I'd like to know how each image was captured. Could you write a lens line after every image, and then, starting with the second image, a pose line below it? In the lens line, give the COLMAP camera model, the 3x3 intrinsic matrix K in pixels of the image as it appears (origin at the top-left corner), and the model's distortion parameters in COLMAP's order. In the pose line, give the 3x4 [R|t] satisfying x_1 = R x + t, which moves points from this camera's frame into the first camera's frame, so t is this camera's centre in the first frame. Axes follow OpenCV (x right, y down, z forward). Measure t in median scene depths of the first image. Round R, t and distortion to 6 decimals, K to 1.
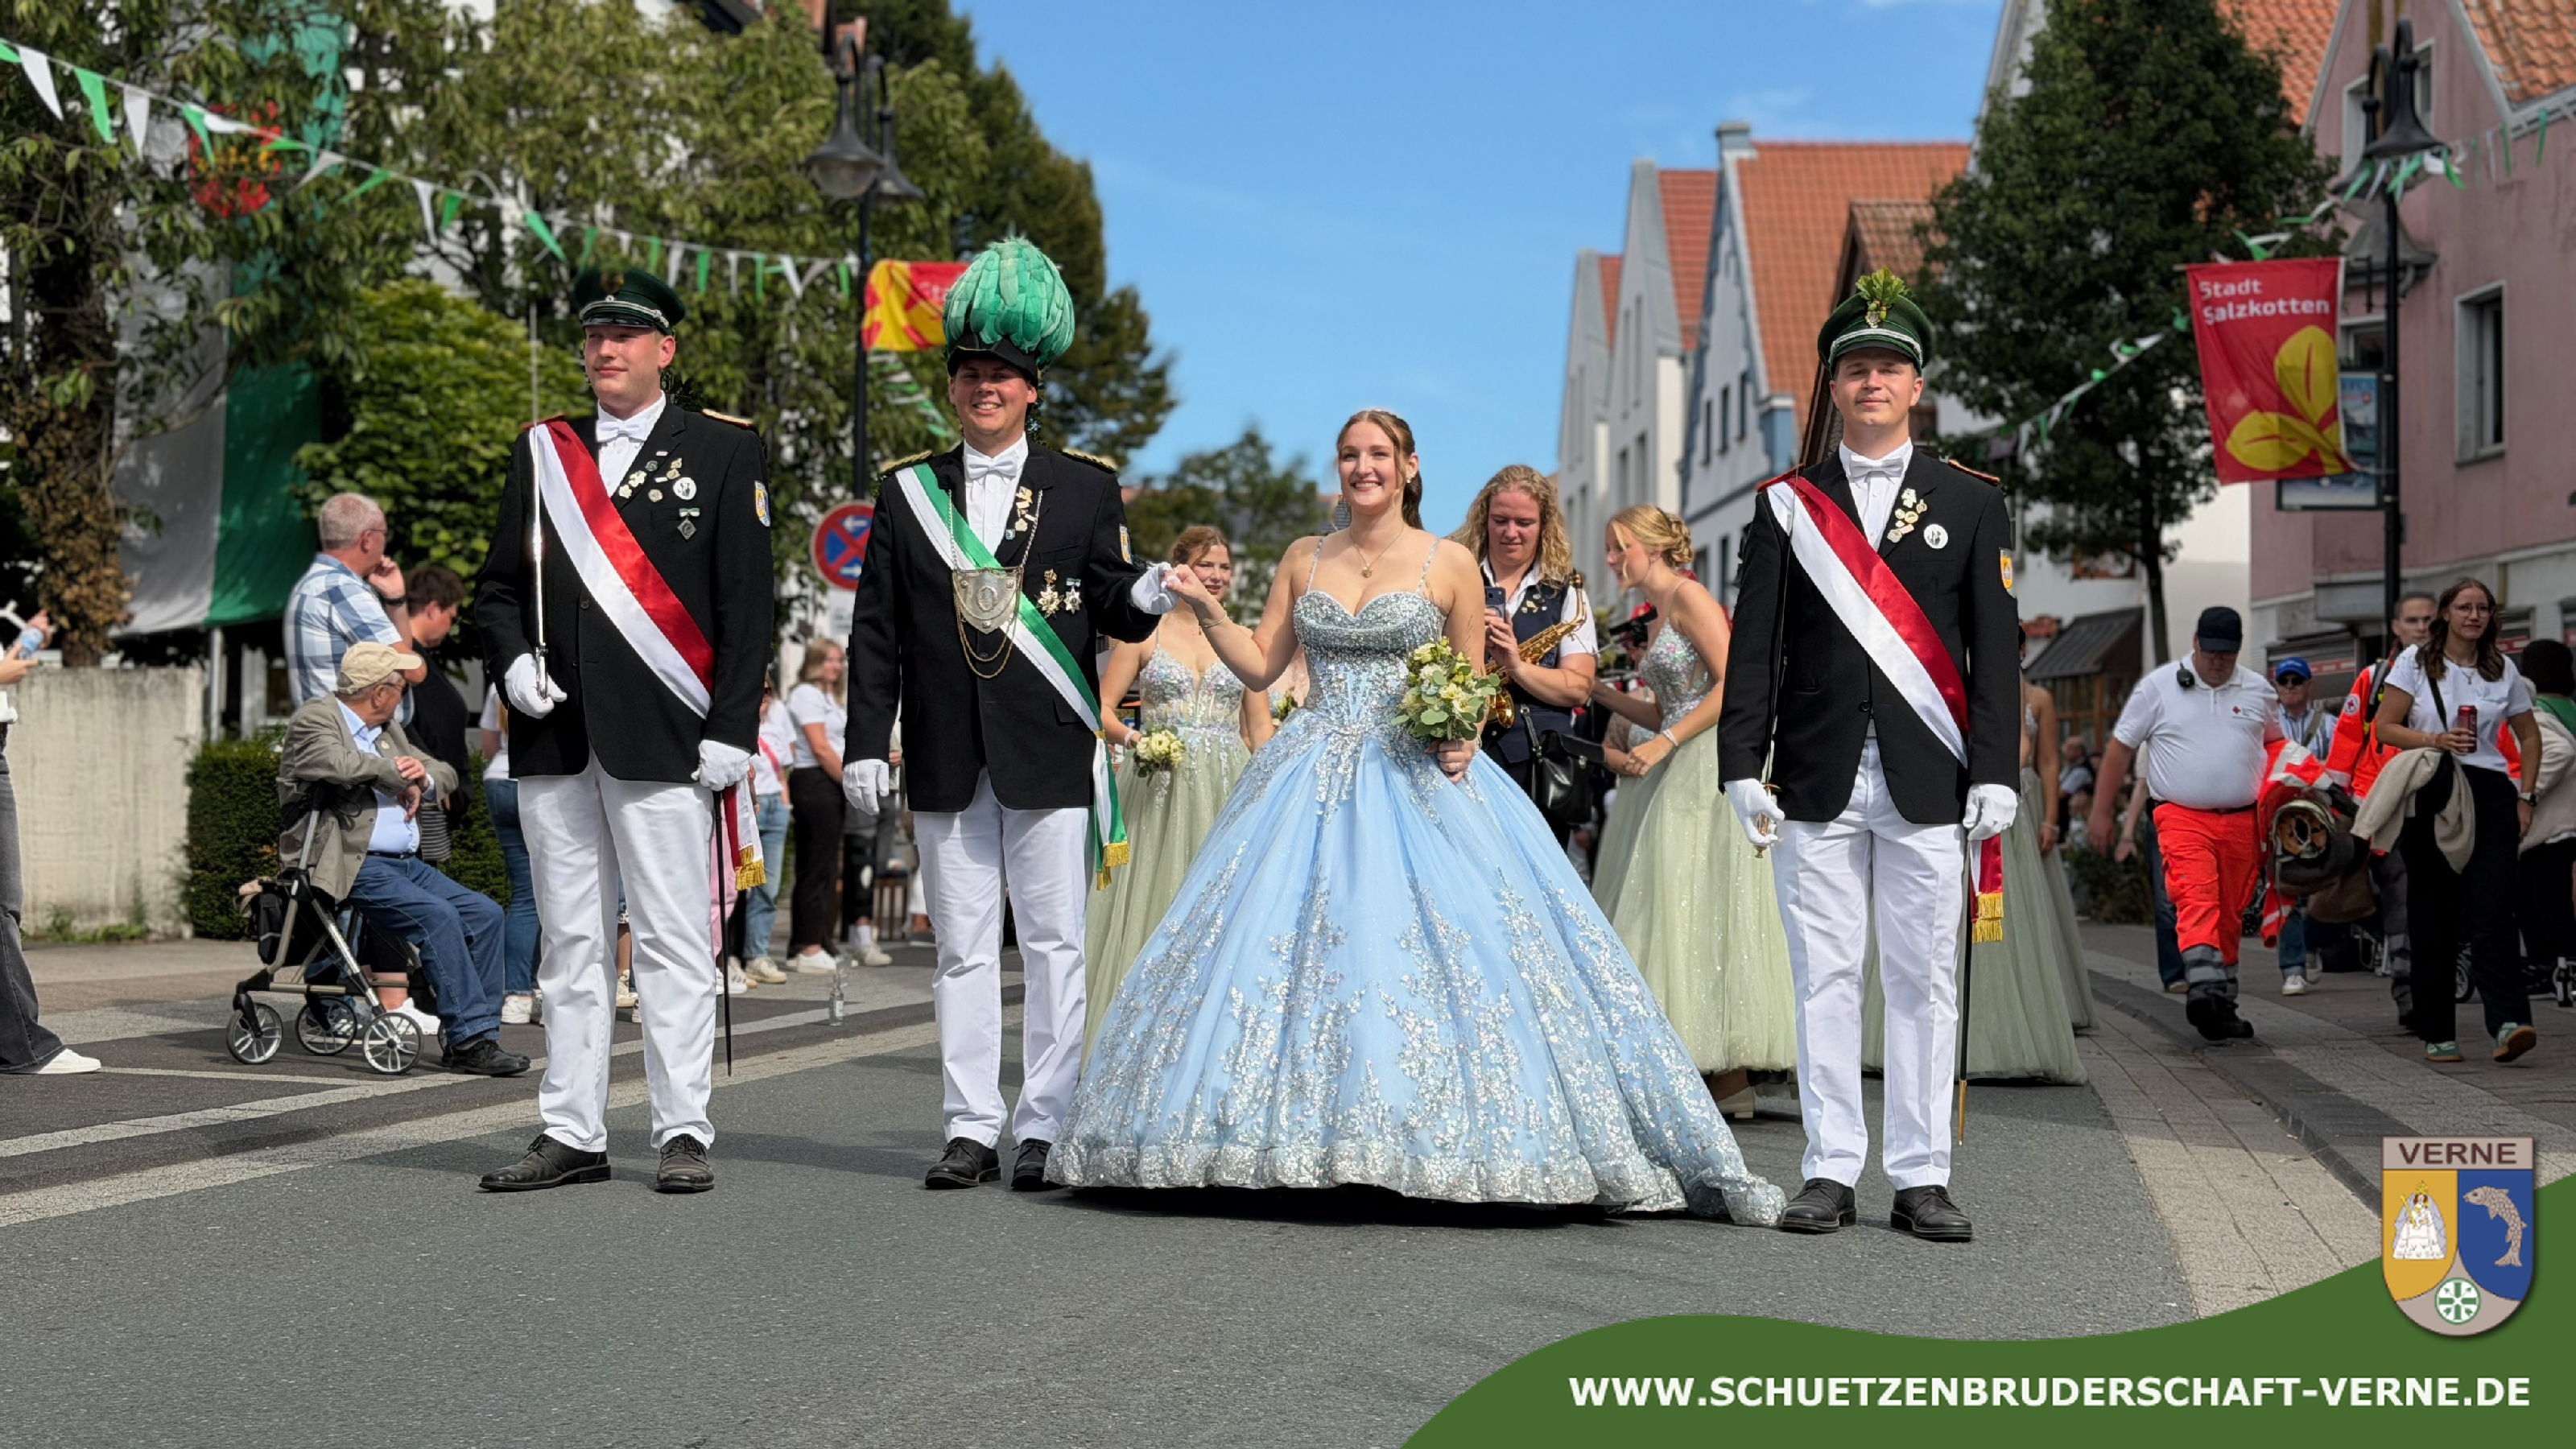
lens RADIAL K [[3620.3, 0, 1433.4], [0, 3620.3, 685.0], [0, 0, 1]] dist [1.010486, -4.316117]
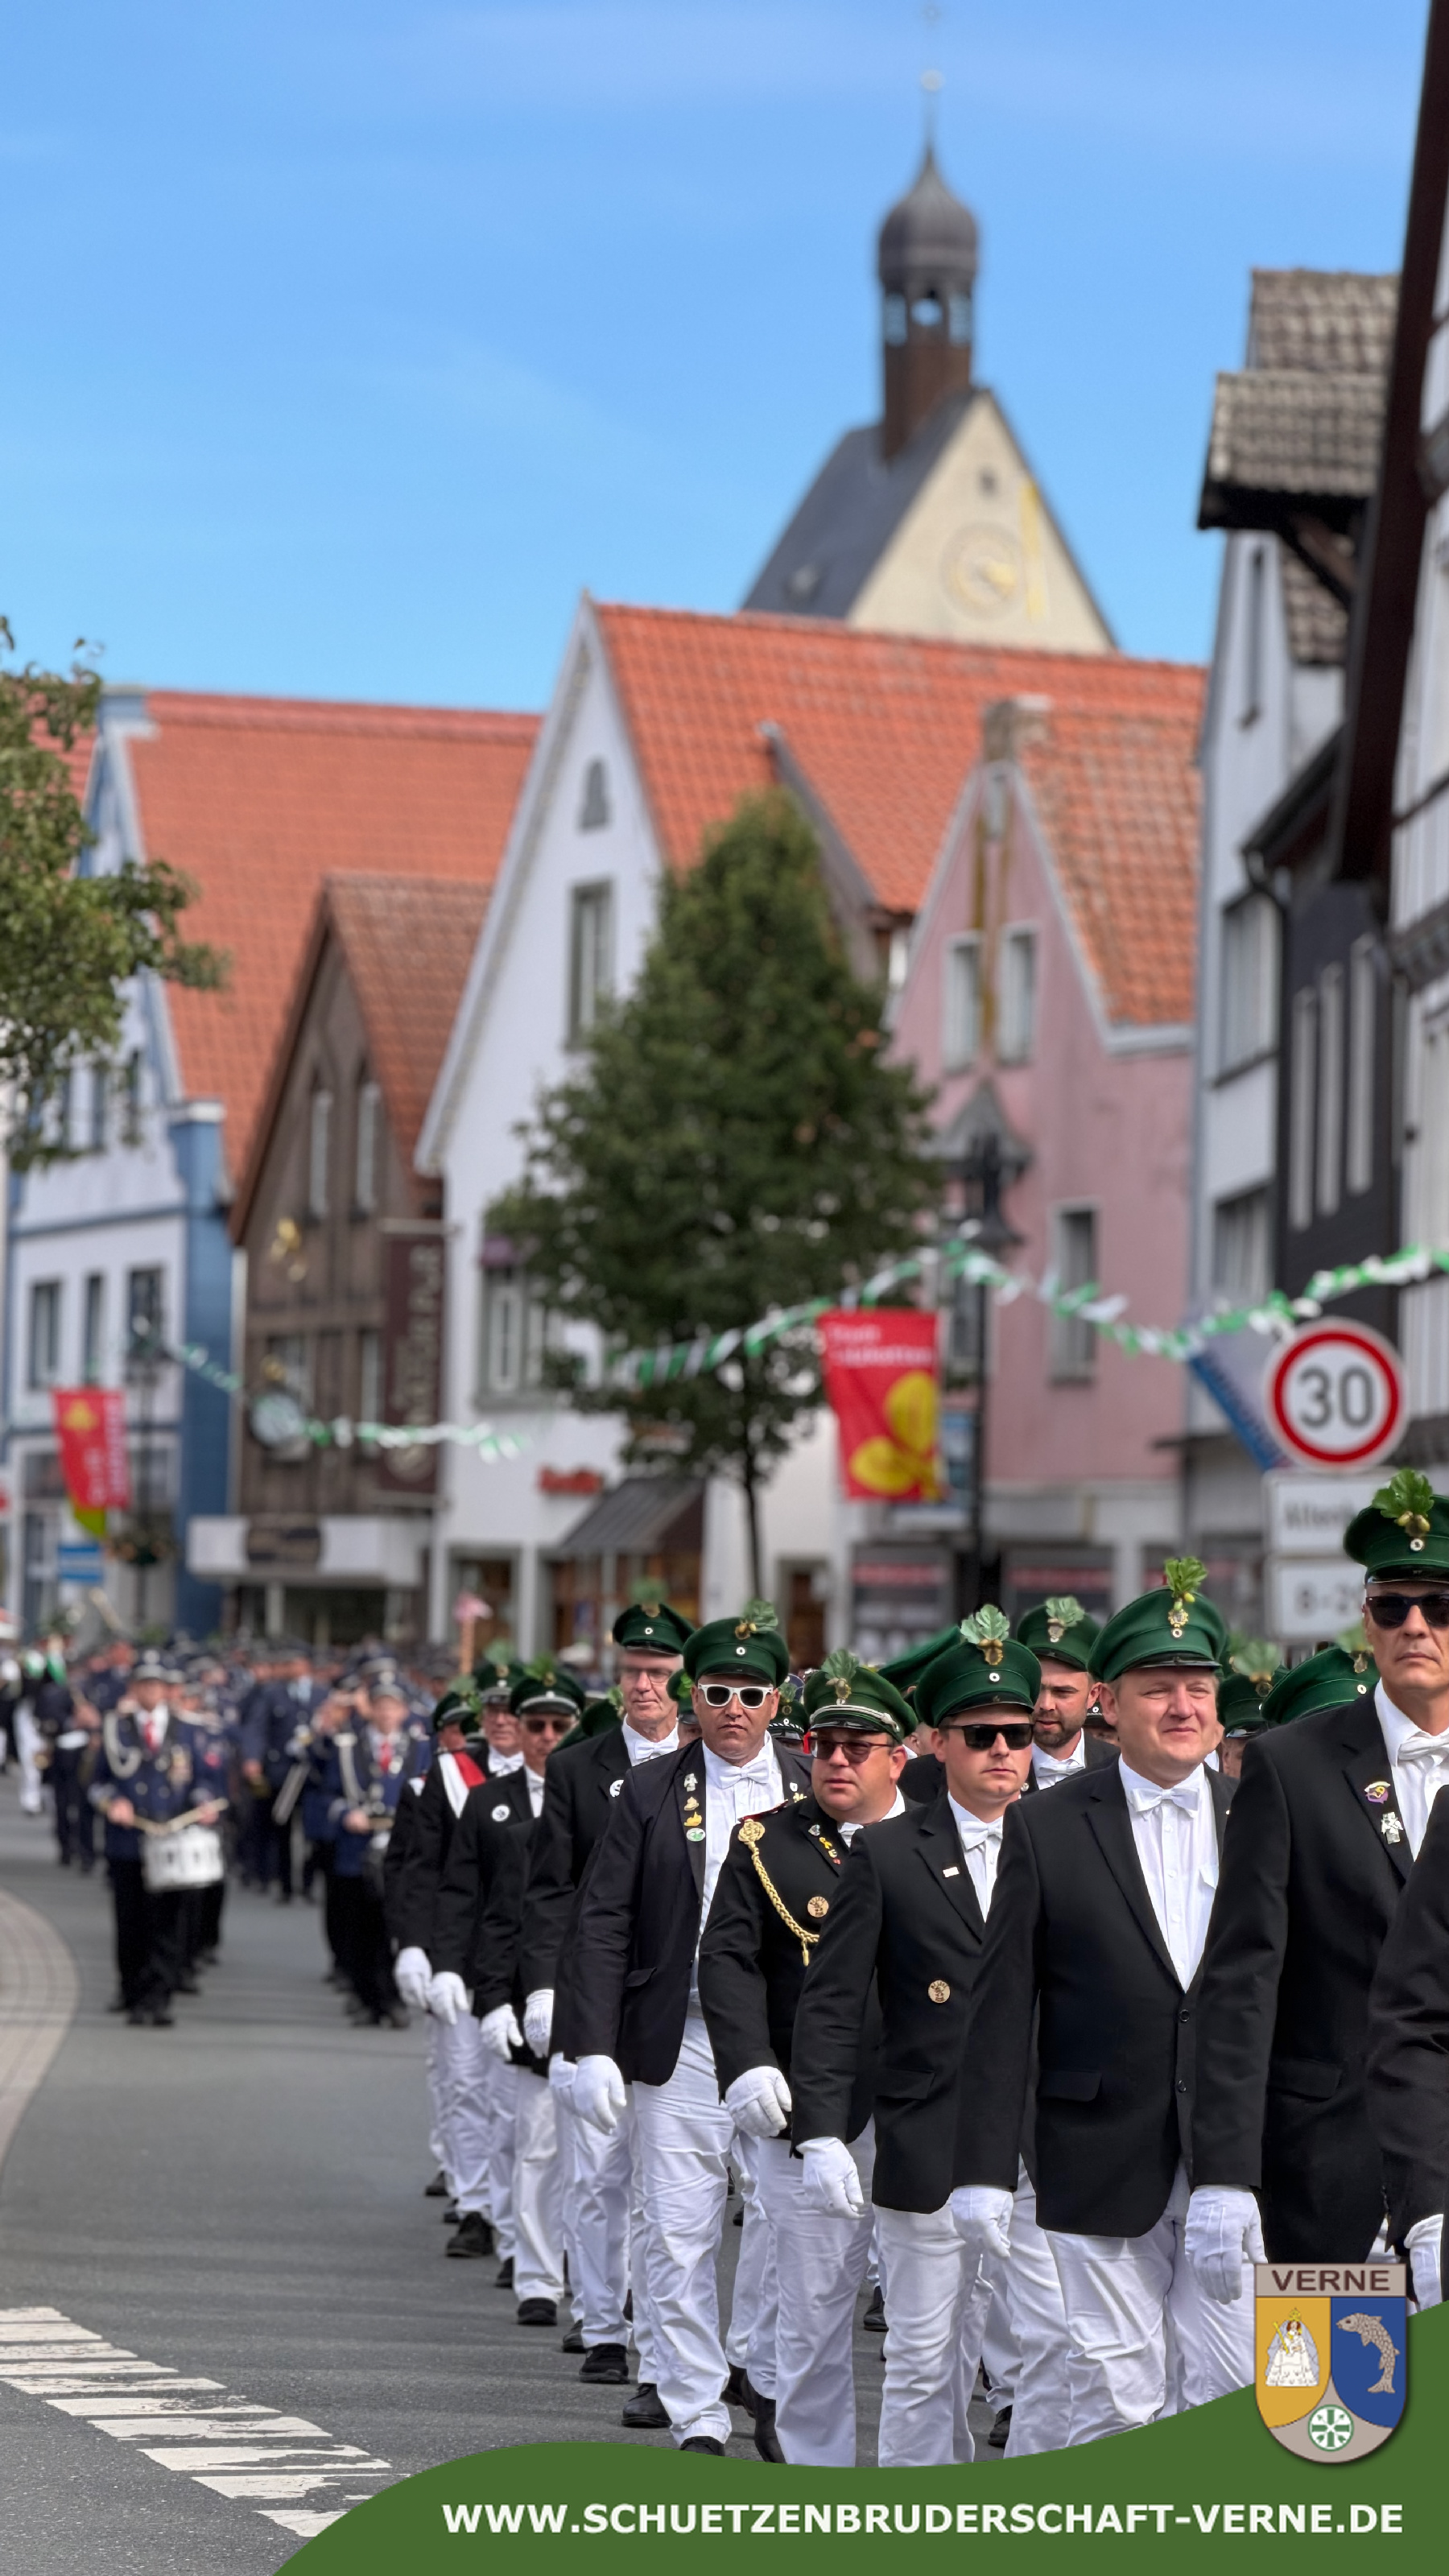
lens RADIAL K [[8137.8, 0, 724.5], [0, 8137.8, 1288.0], [0, 0, 1]] dist [0.157726, 3.193487]
pose [[0.977303, 0.025300, 0.210328, -0.357870], [-0.025983, 0.999662, 0.000484, -0.121117], [-0.210245, -0.005938, 0.977631, -1.454148]]
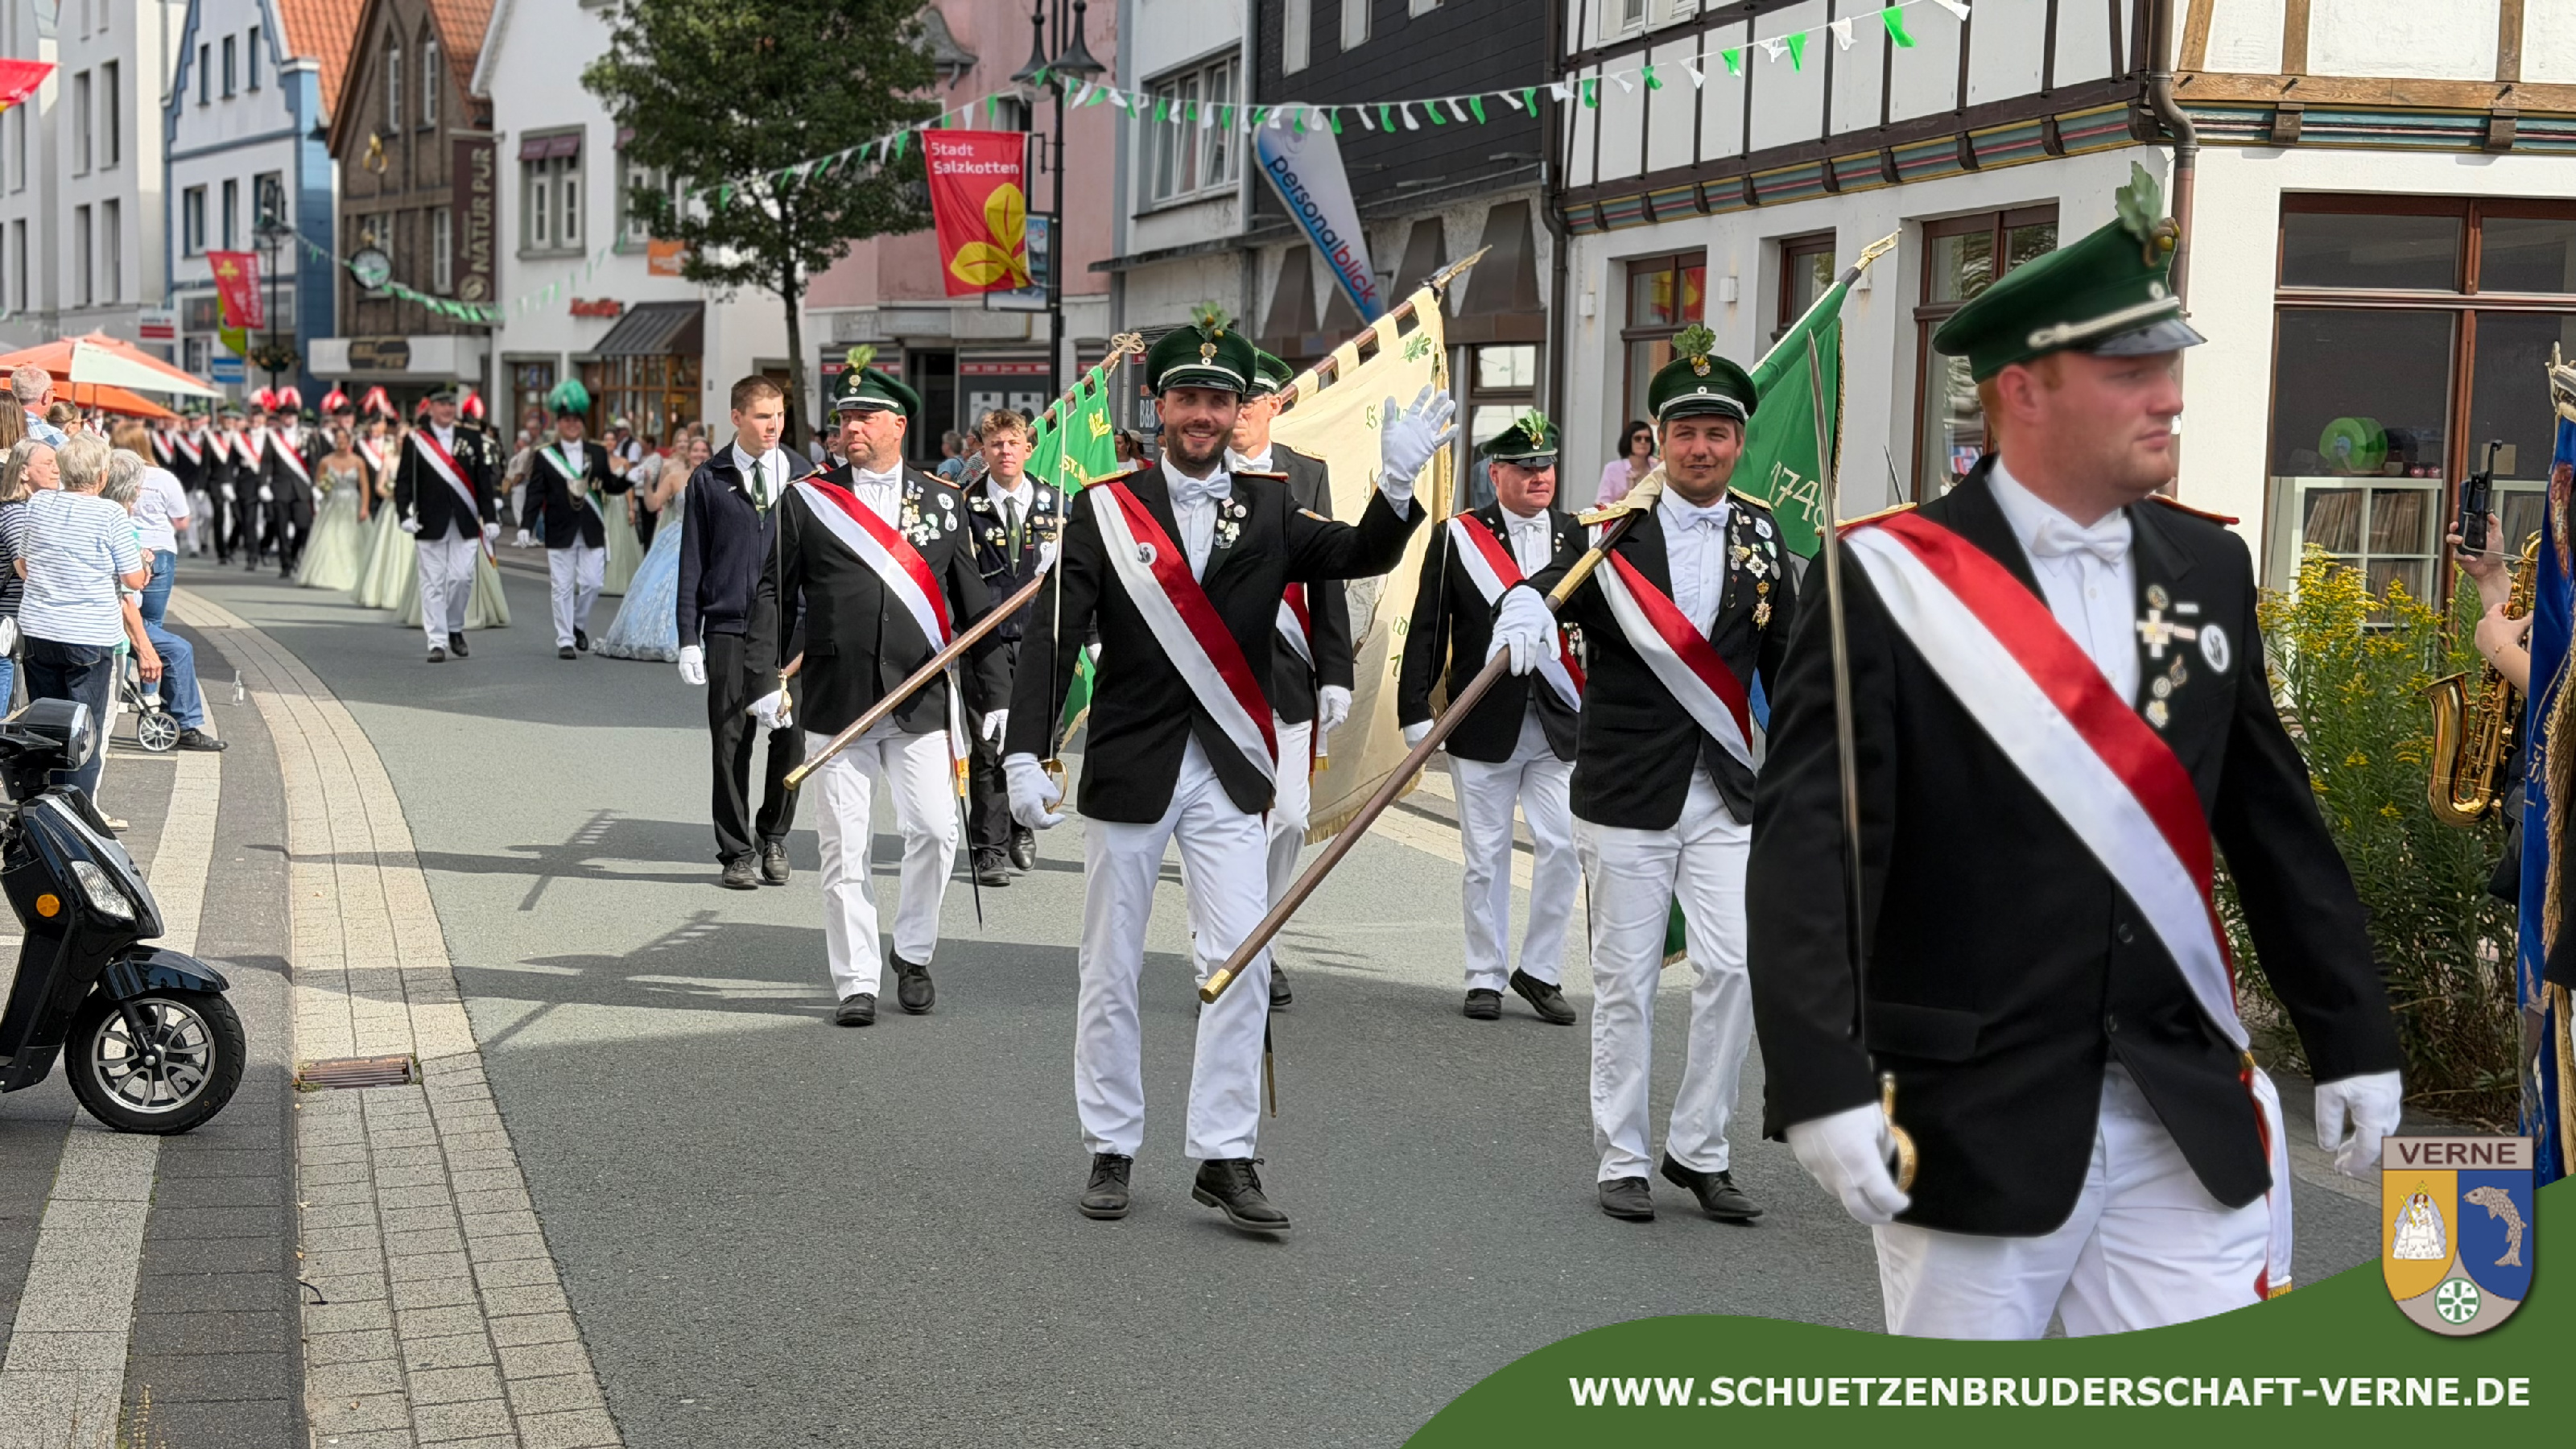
lens RADIAL K [[3717.1, 0, 1288.0], [0, 3717.1, 724.5], [0, 0, 1]] dist [0.200033, -0.230452]
pose [[0.913454, -0.016290, 0.406616, -0.245591], [-0.032690, 0.993032, 0.113222, -0.054575], [-0.405627, -0.116715, 0.906556, -0.336242]]
